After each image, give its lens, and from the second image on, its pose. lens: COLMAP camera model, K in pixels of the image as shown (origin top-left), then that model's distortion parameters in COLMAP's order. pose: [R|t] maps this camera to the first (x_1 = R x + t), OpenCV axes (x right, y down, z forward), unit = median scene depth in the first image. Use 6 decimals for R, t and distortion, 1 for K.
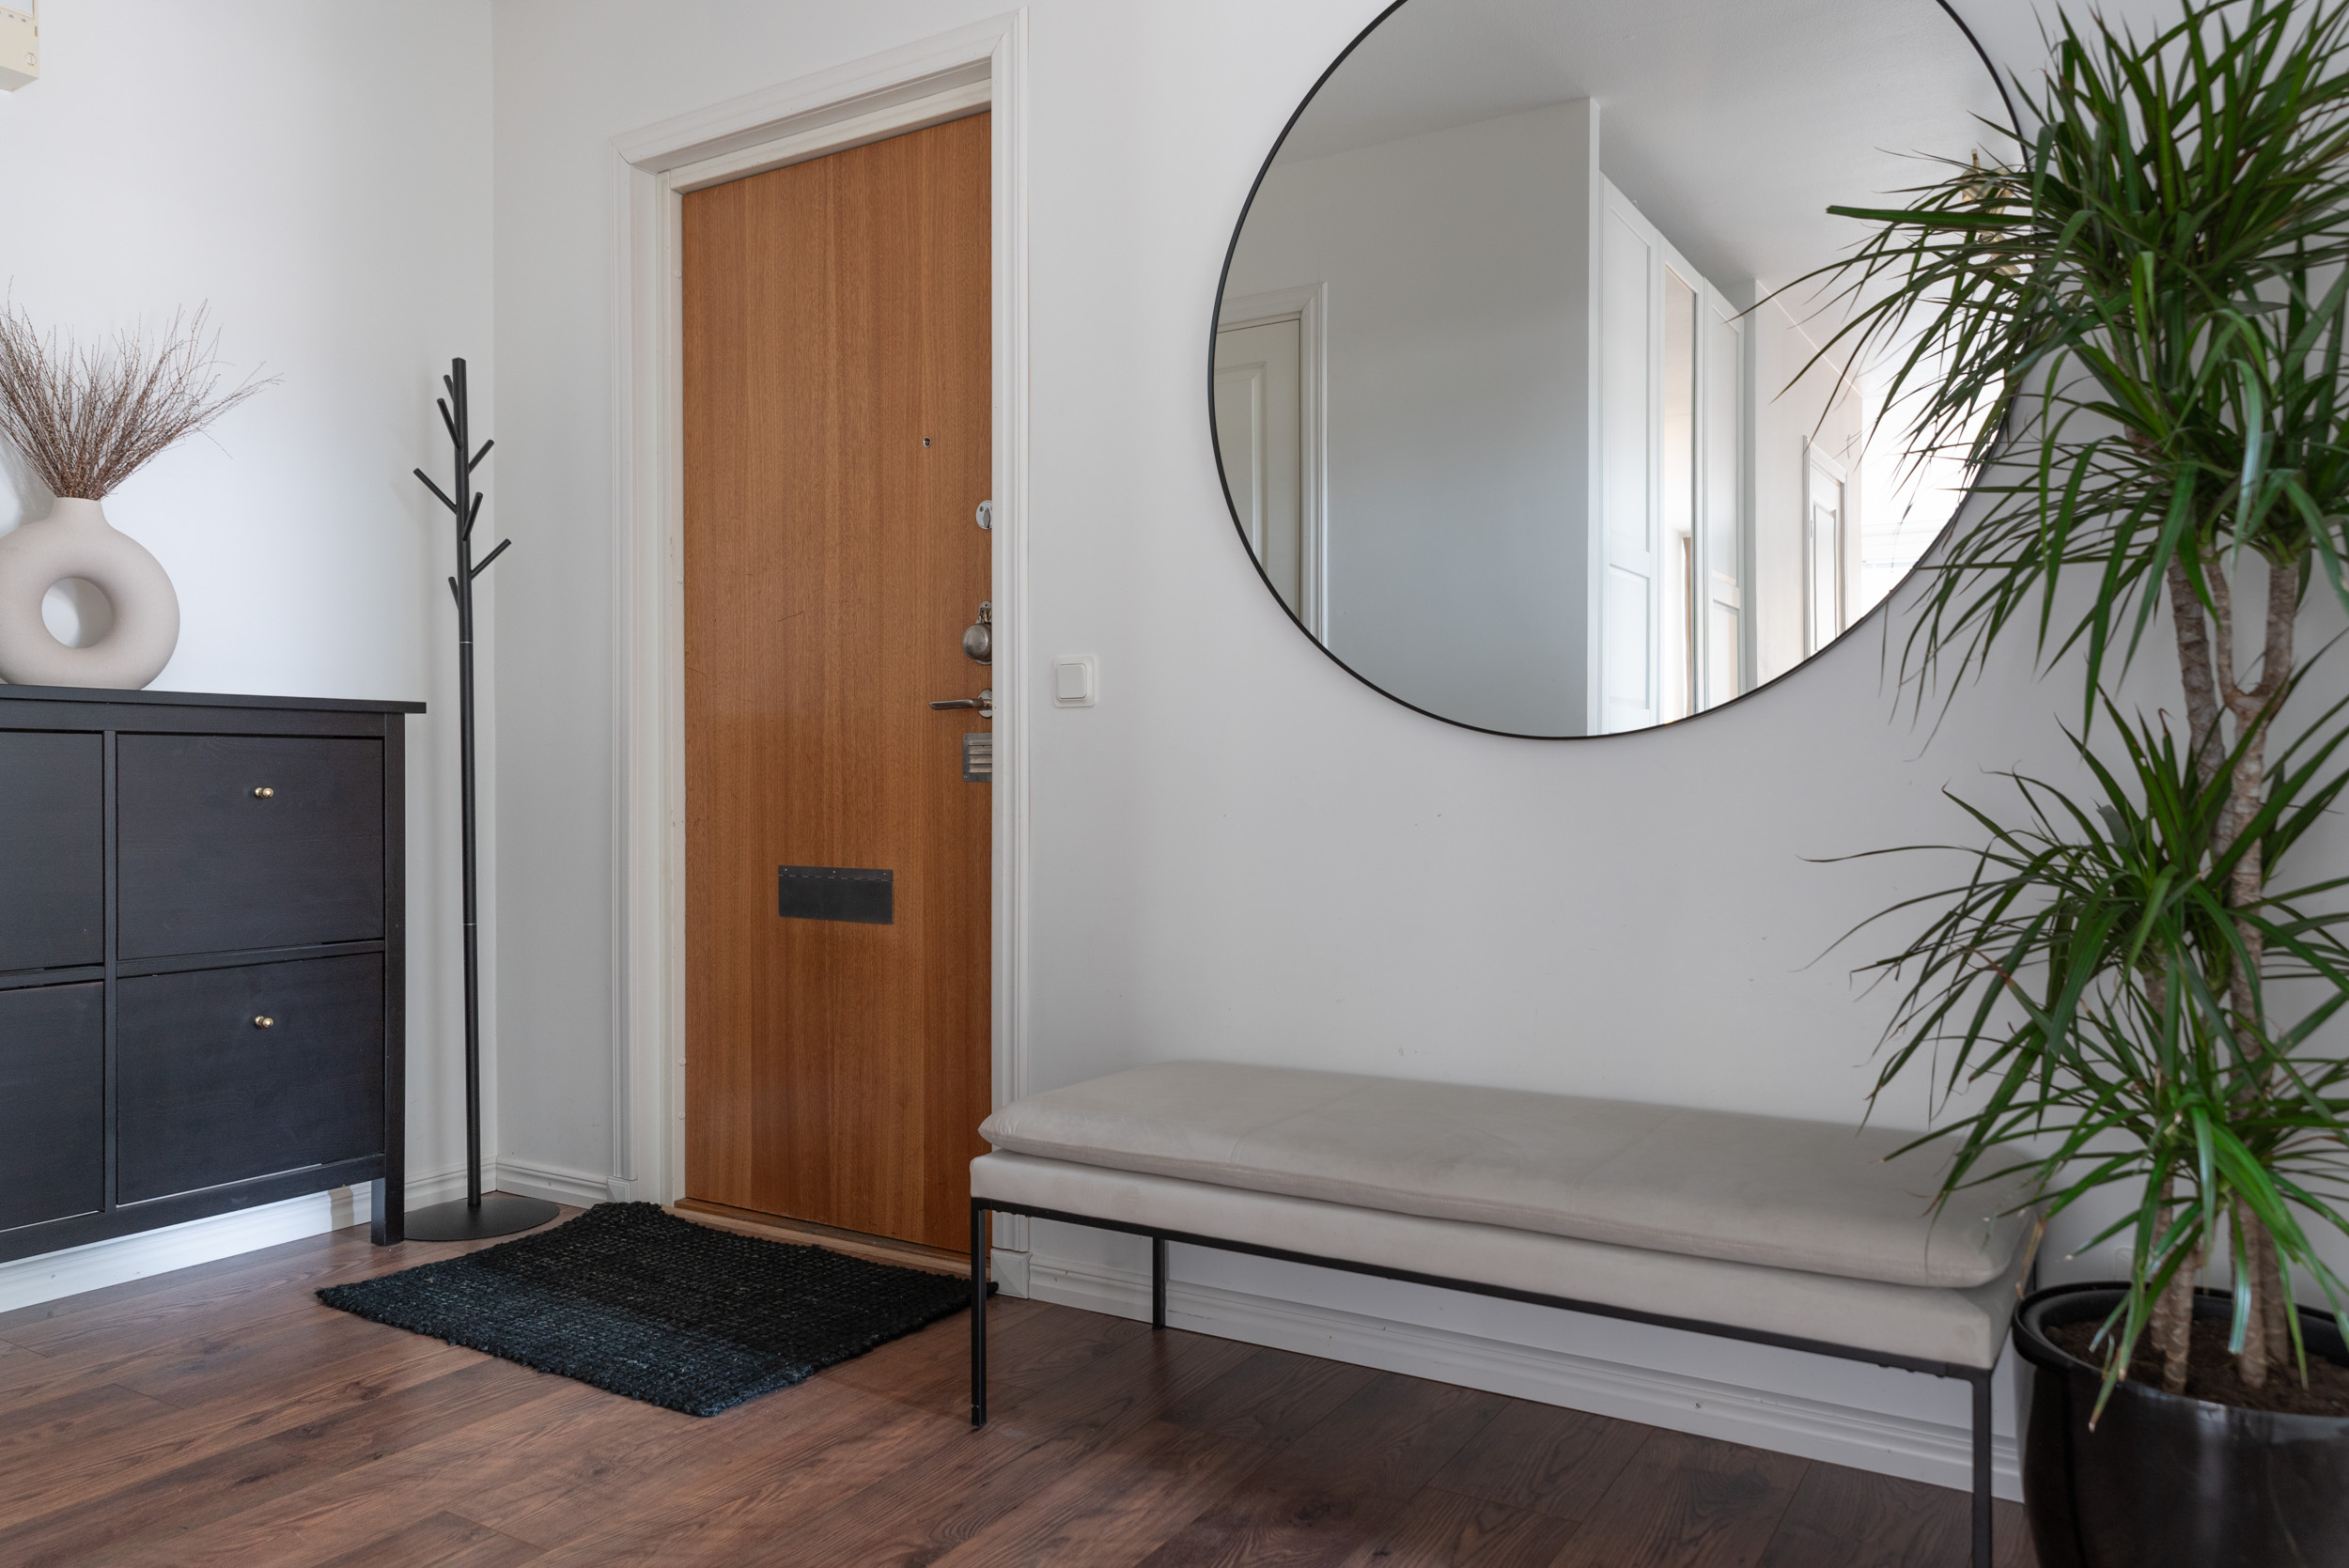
lens RADIAL K [[1583.0, 0, 1174.4], [0, 1583.0, 777.1], [0, 0, 1]] dist [0.000518, 0.000401]
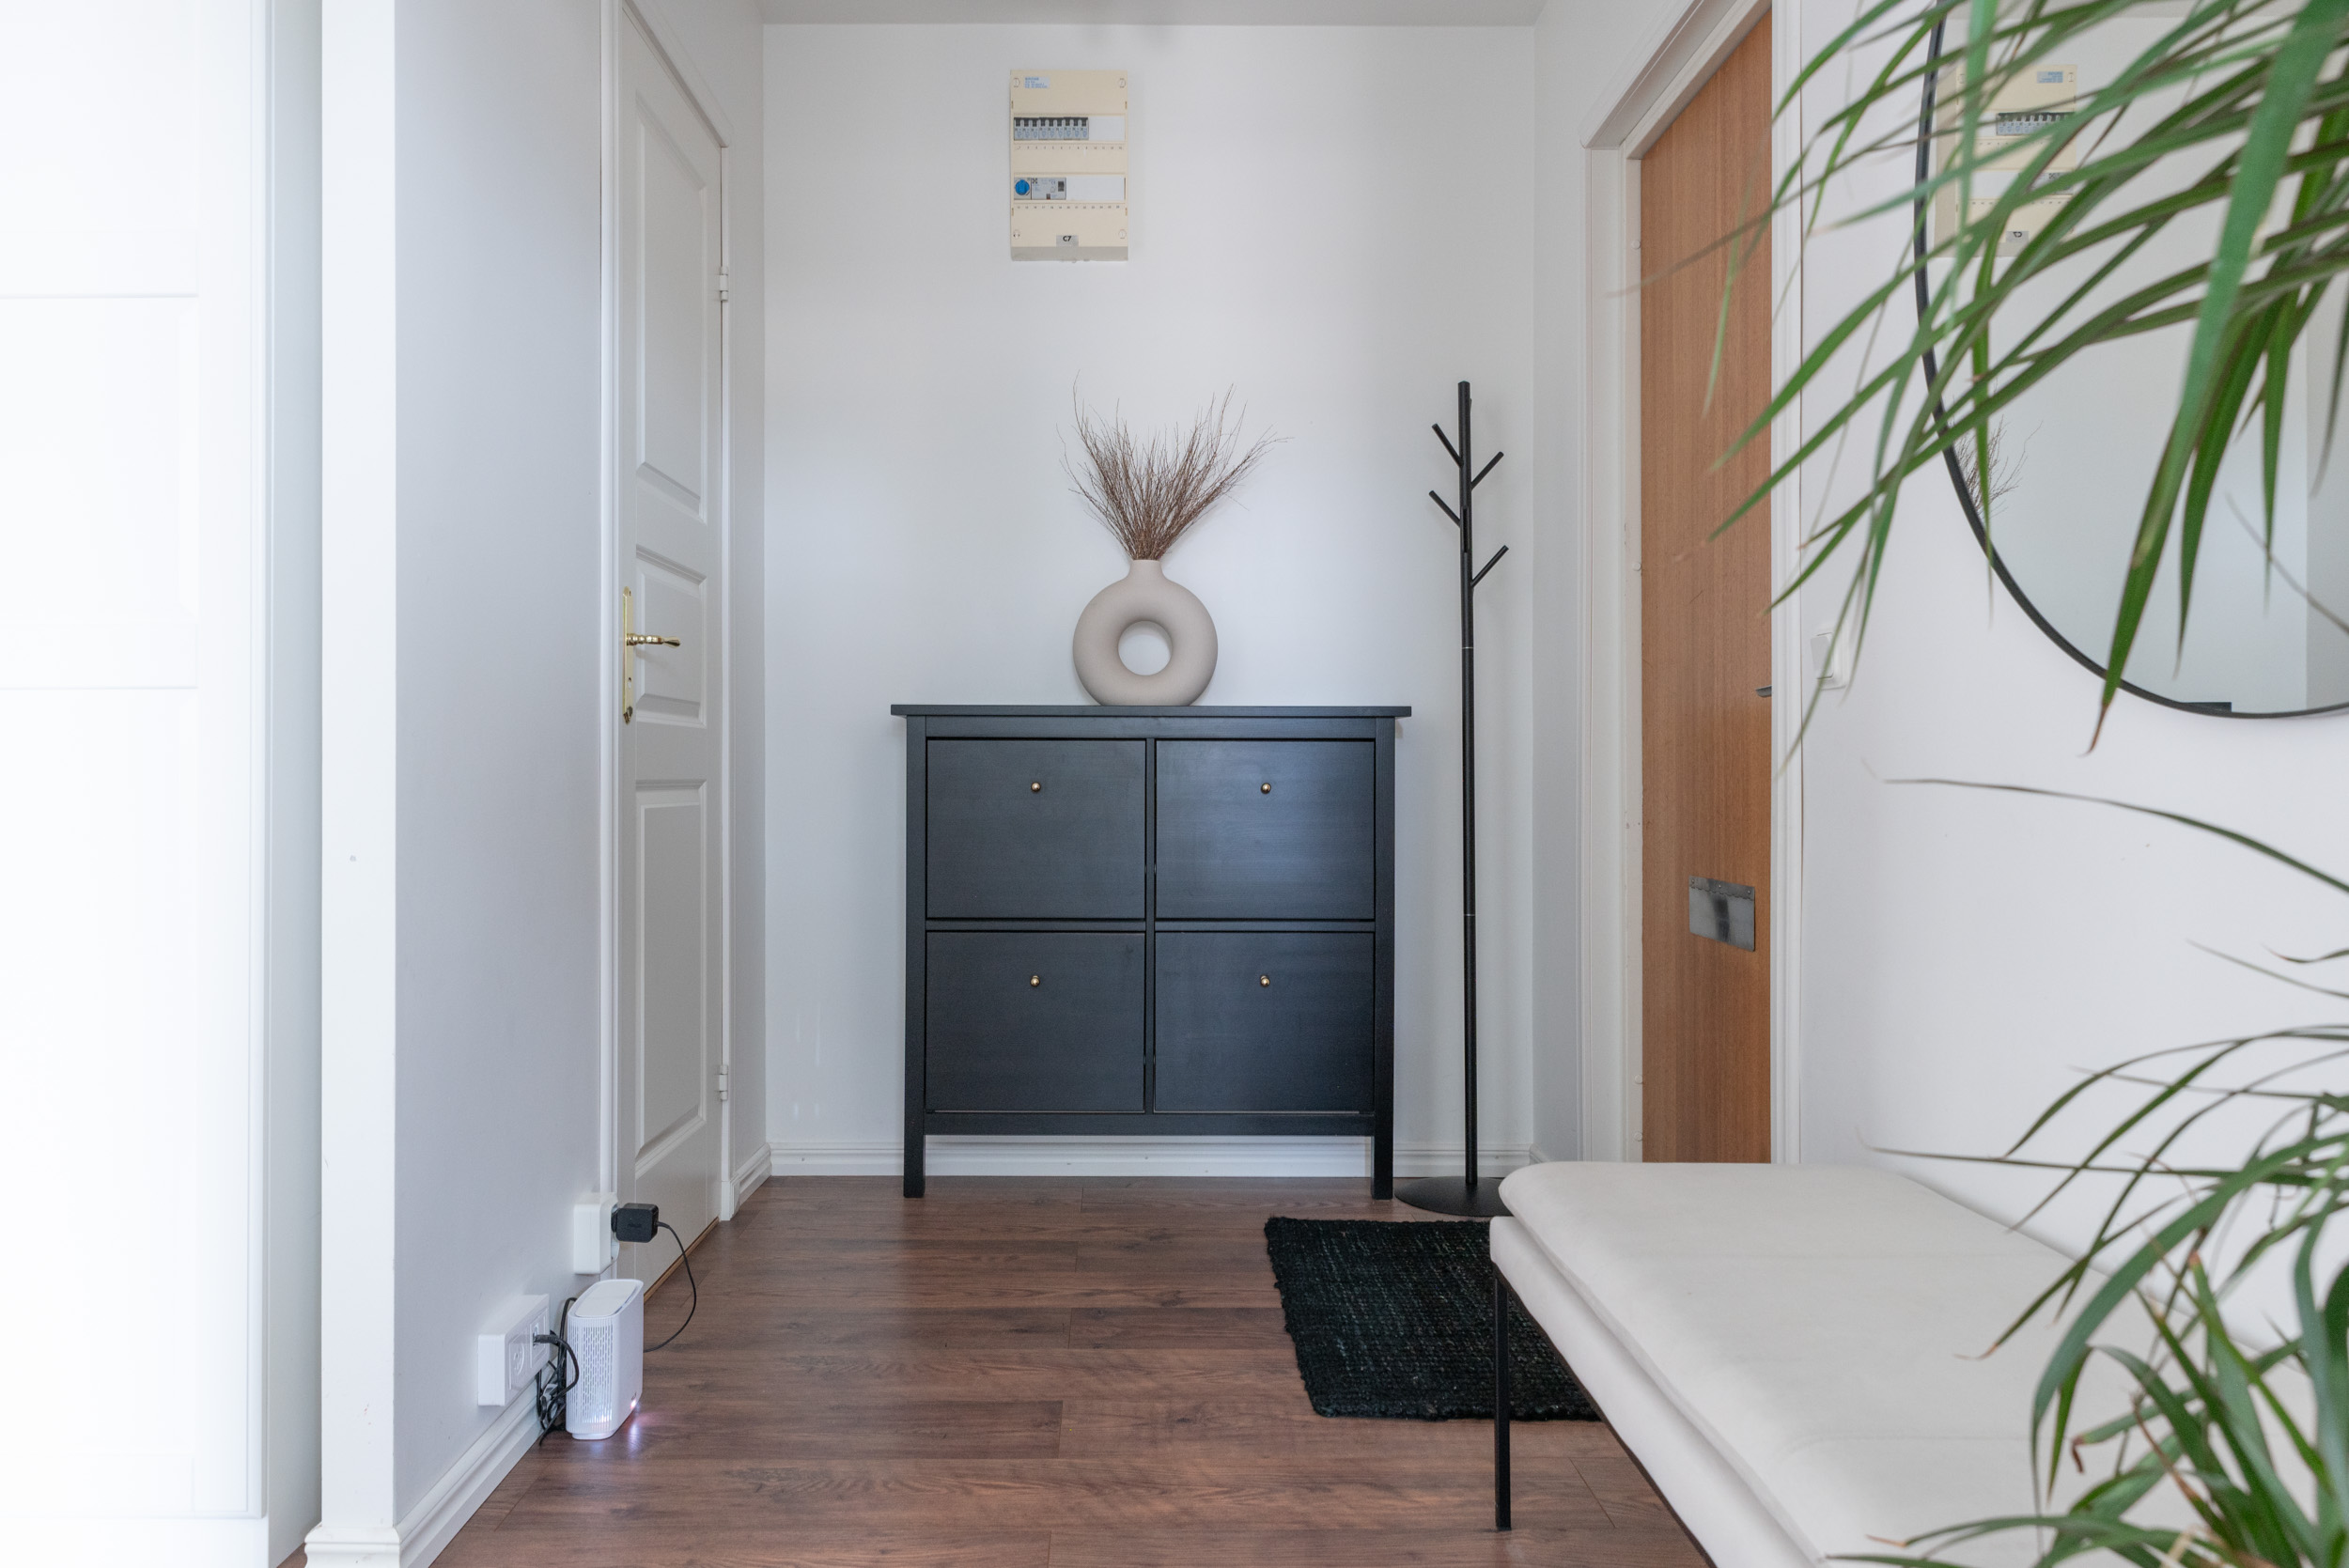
lens RADIAL K [[1624.2, 0, 1167.5], [0, 1624.2, 745.0], [0, 0, 1]] dist [0.004479, 0.000641]
pose [[0.535617, -0.012106, -0.844374, 0.471776], [-0.002727, 0.999867, -0.016065, -0.002947], [0.844457, 0.010908, 0.535513, 0.323995]]
